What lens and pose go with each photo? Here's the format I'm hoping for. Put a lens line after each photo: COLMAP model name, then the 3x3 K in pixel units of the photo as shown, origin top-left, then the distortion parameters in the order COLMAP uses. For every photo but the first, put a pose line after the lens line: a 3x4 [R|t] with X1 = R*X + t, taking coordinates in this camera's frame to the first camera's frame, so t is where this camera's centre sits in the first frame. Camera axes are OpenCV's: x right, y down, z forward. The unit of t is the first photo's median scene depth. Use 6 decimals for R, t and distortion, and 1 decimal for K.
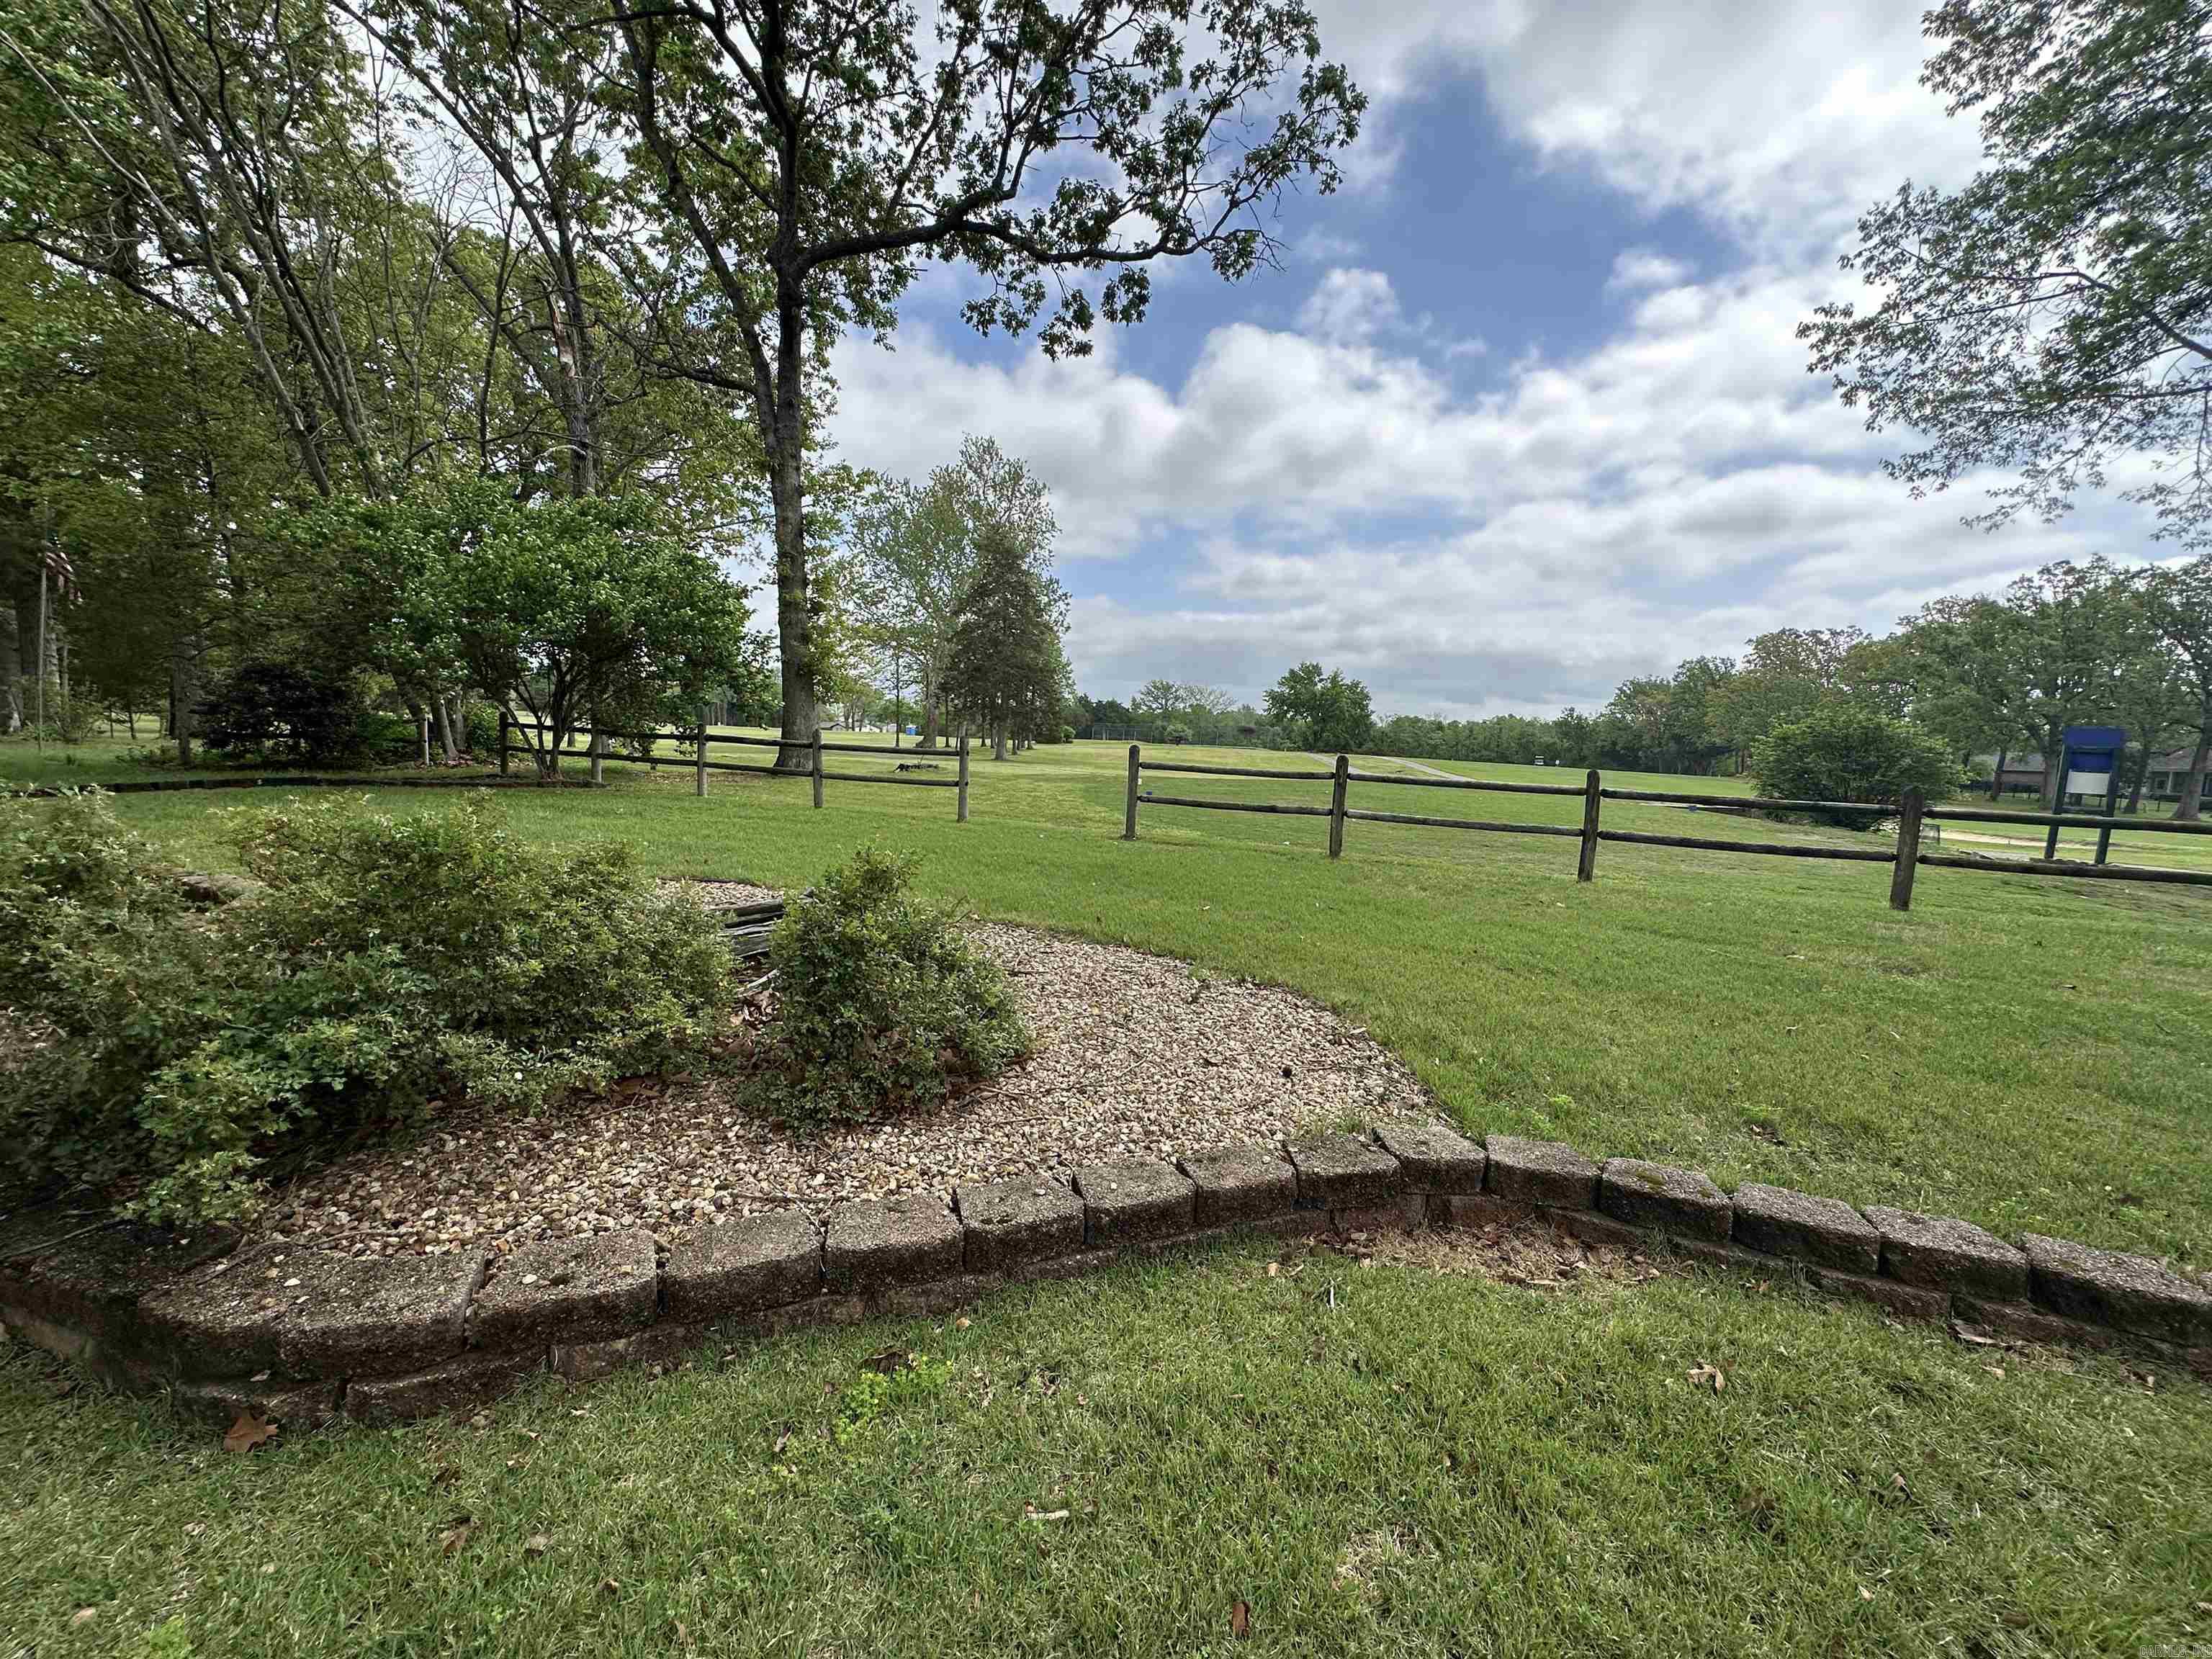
lens RADIAL K [[873.9, 0, 1097.9], [0, 873.9, 834.7], [0, 0, 1]] dist [-0.002780, 0.000245]
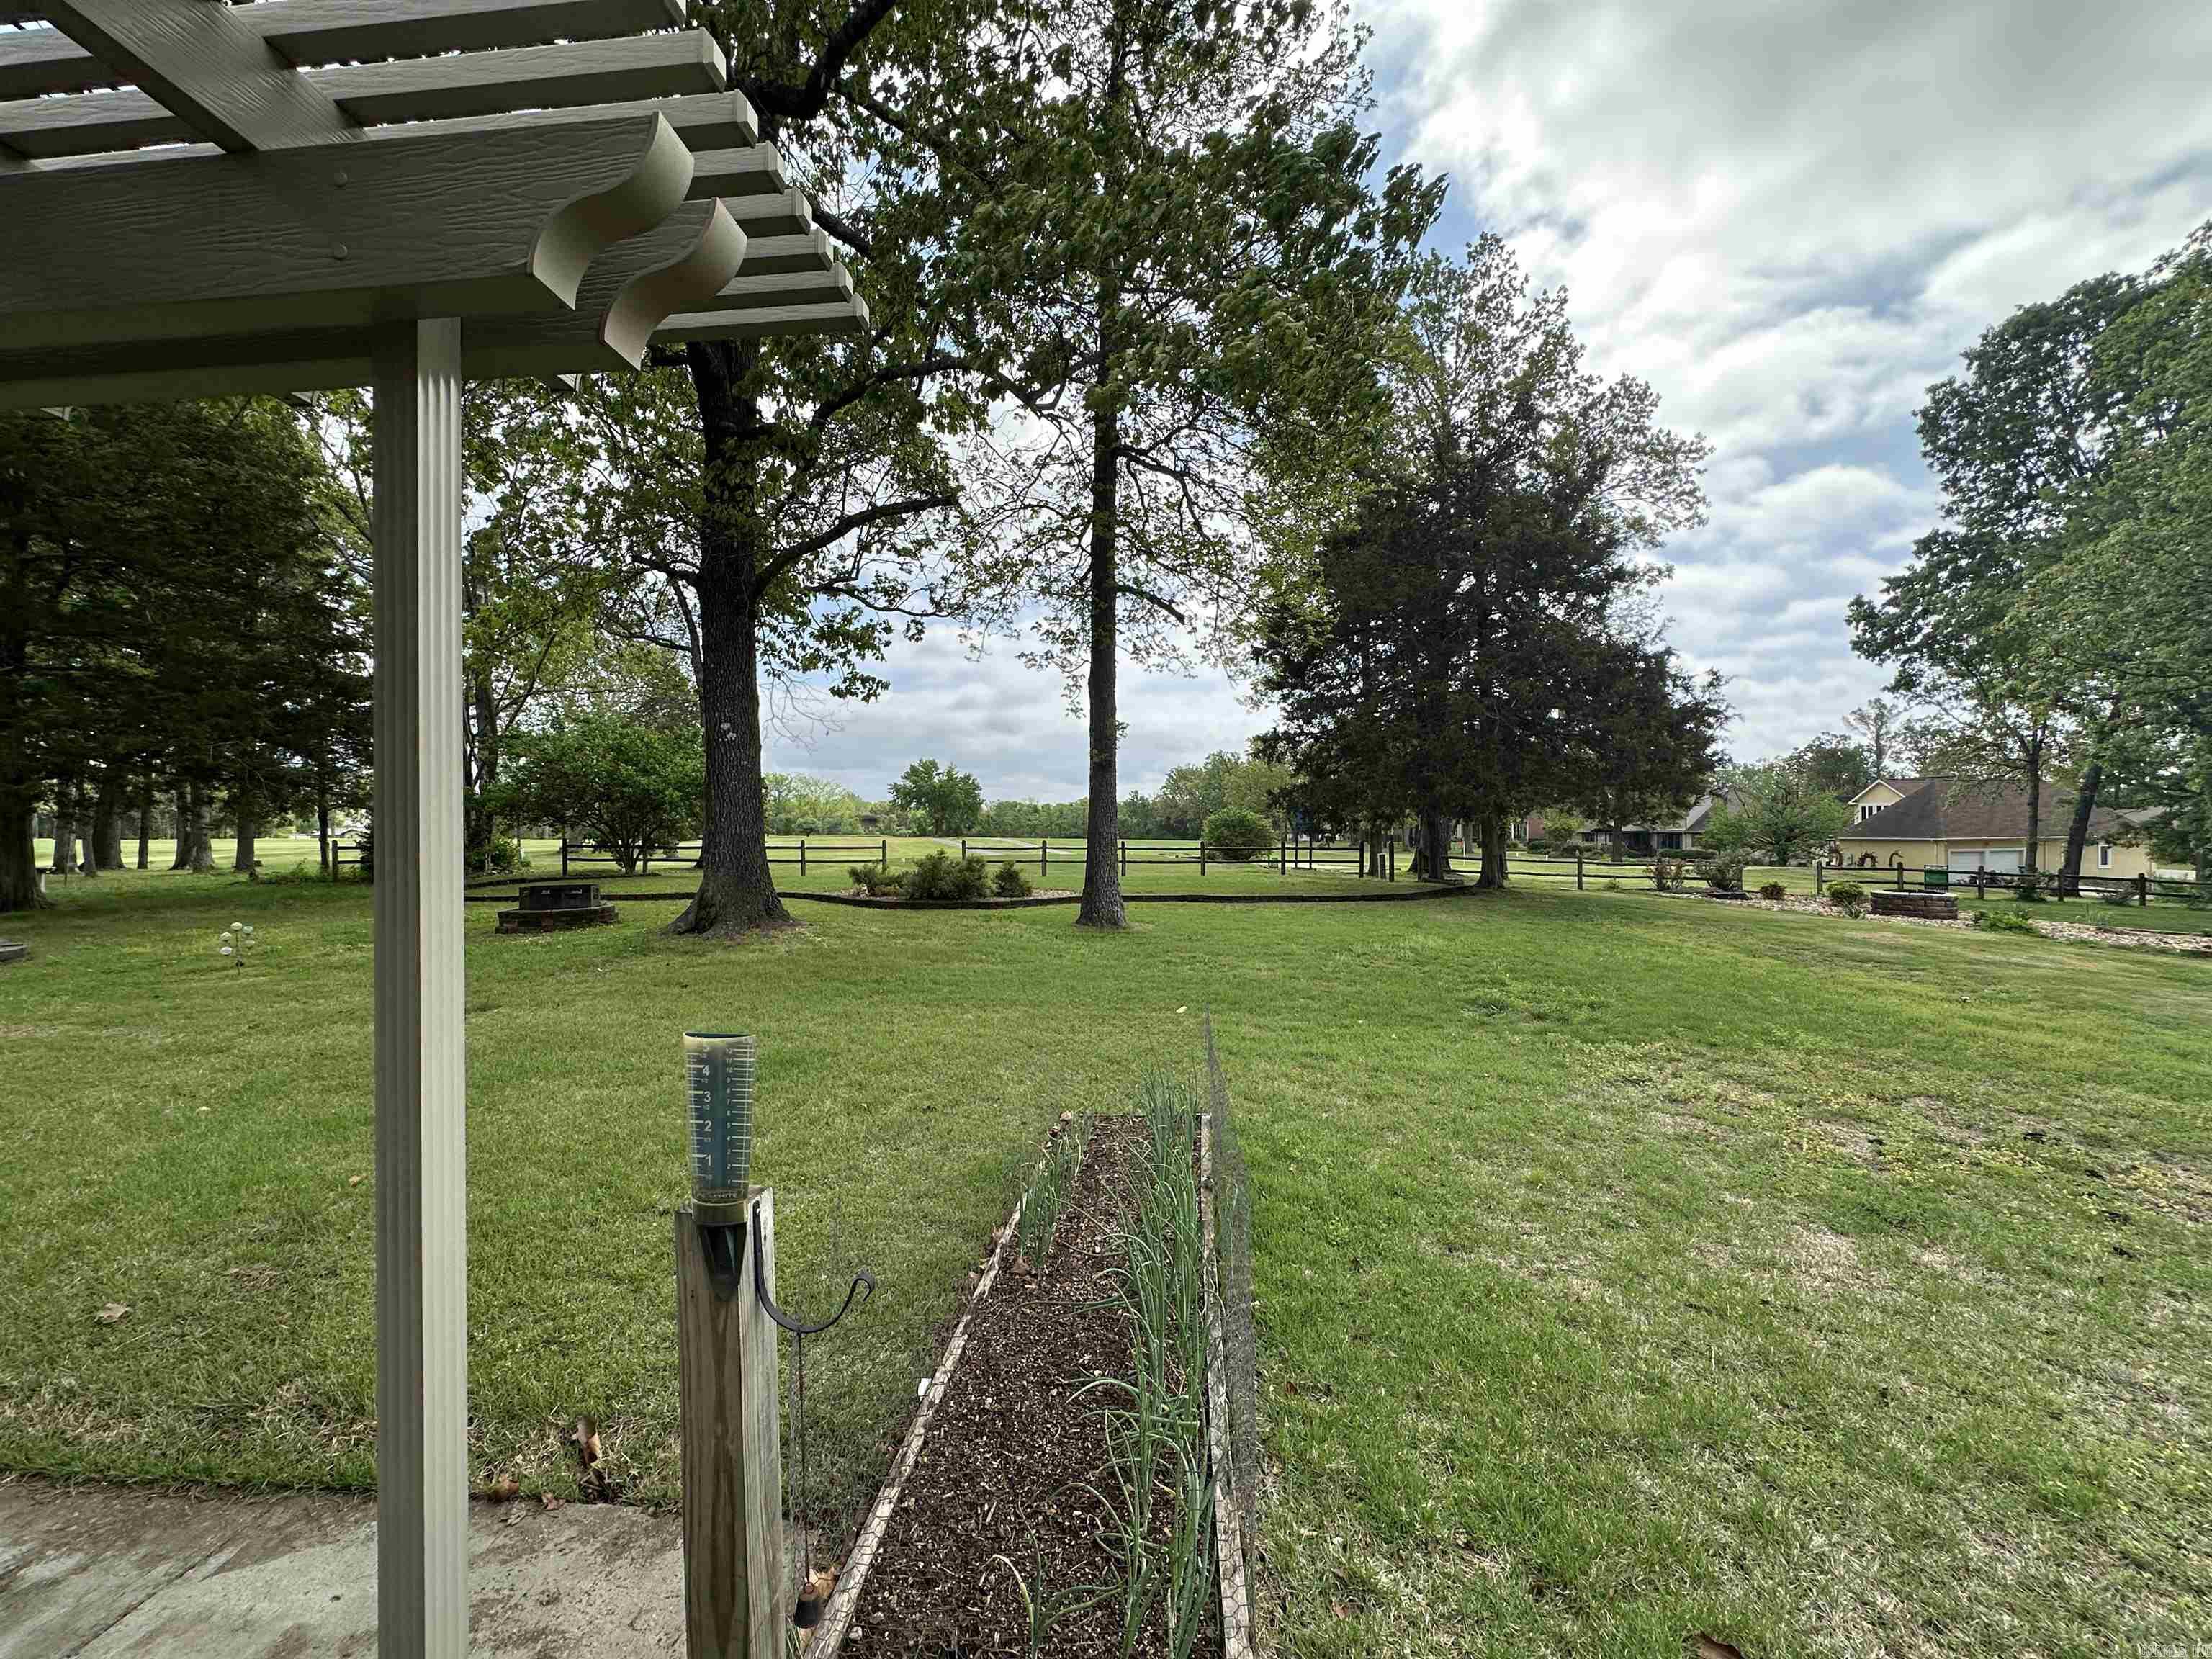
lens RADIAL K [[880.3, 0, 1101.8], [0, 880.3, 830.0], [0, 0, 1]] dist [-0.001996, 0.000472]
pose [[0.899662, -0.042235, 0.434539, -0.456893], [0.086512, 0.992819, -0.082616, 0.073583], [-0.427929, 0.111920, 0.896856, -0.949293]]
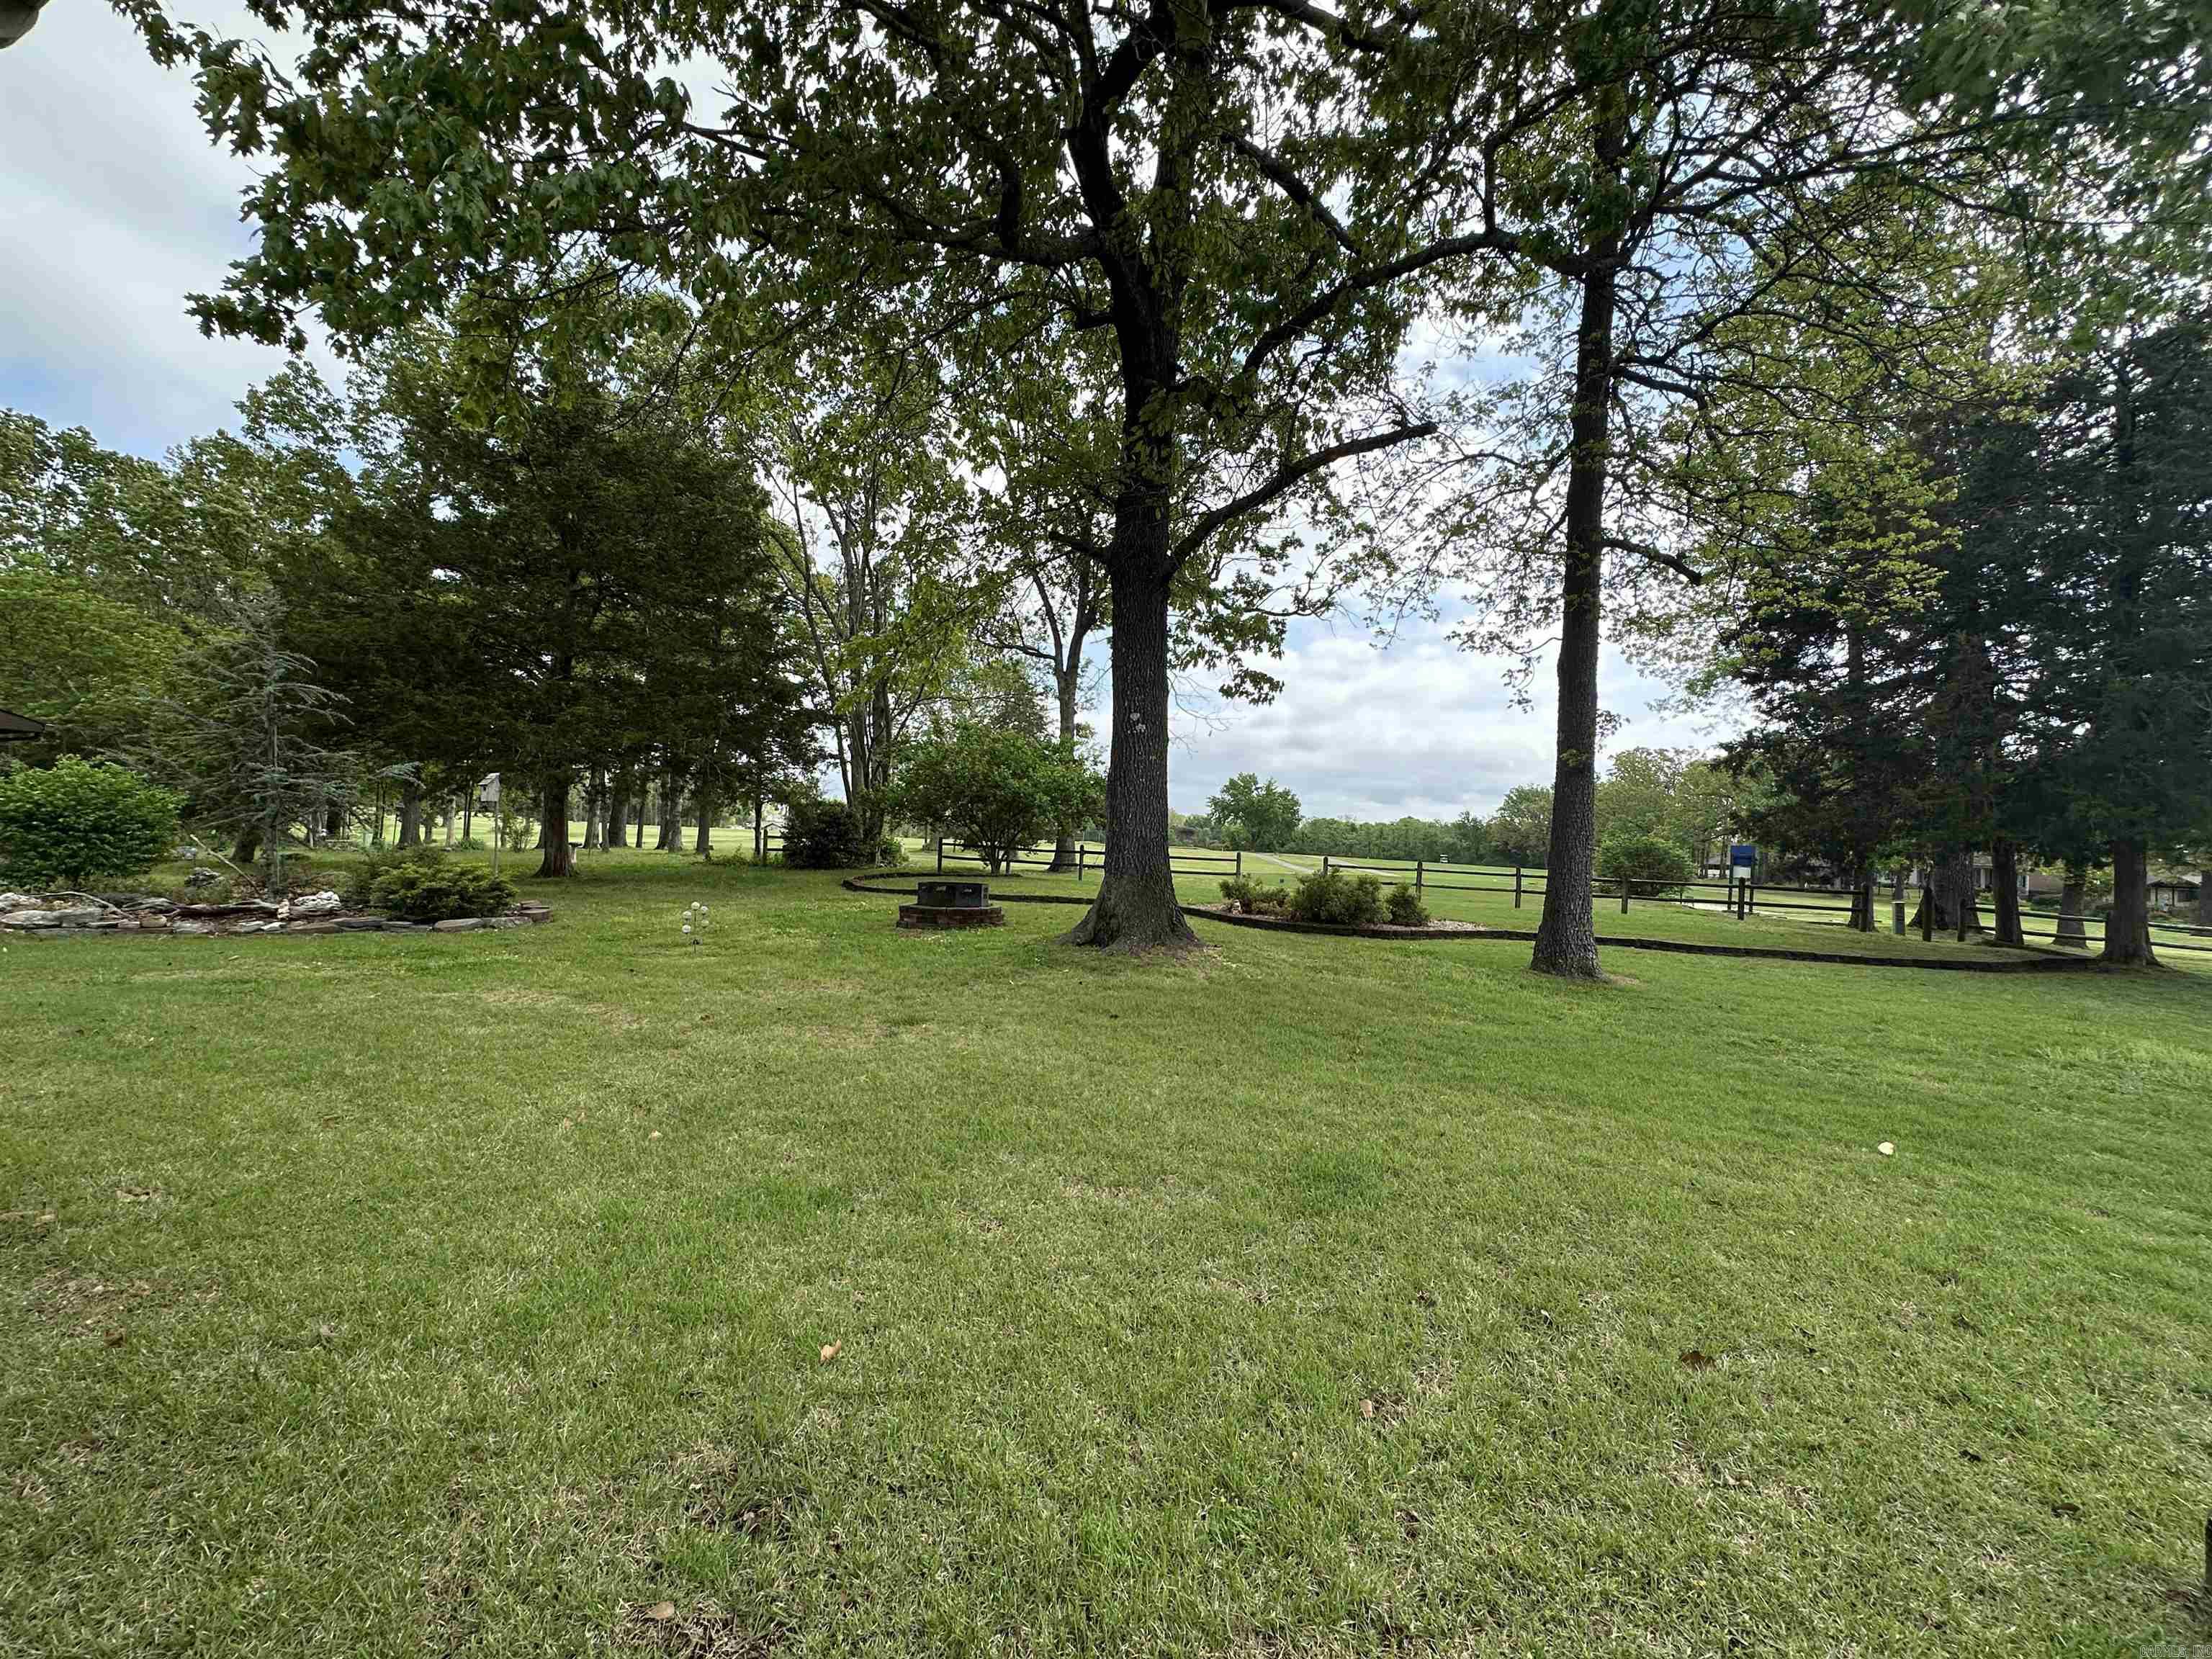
lens RADIAL K [[880.3, 0, 1101.8], [0, 880.3, 830.0], [0, 0, 1]] dist [-0.001996, 0.000472]
pose [[0.994695, 0.002324, 0.102842, -0.508283], [0.009766, 0.993095, -0.116904, 0.060343], [-0.102403, 0.117288, 0.987804, -0.802631]]
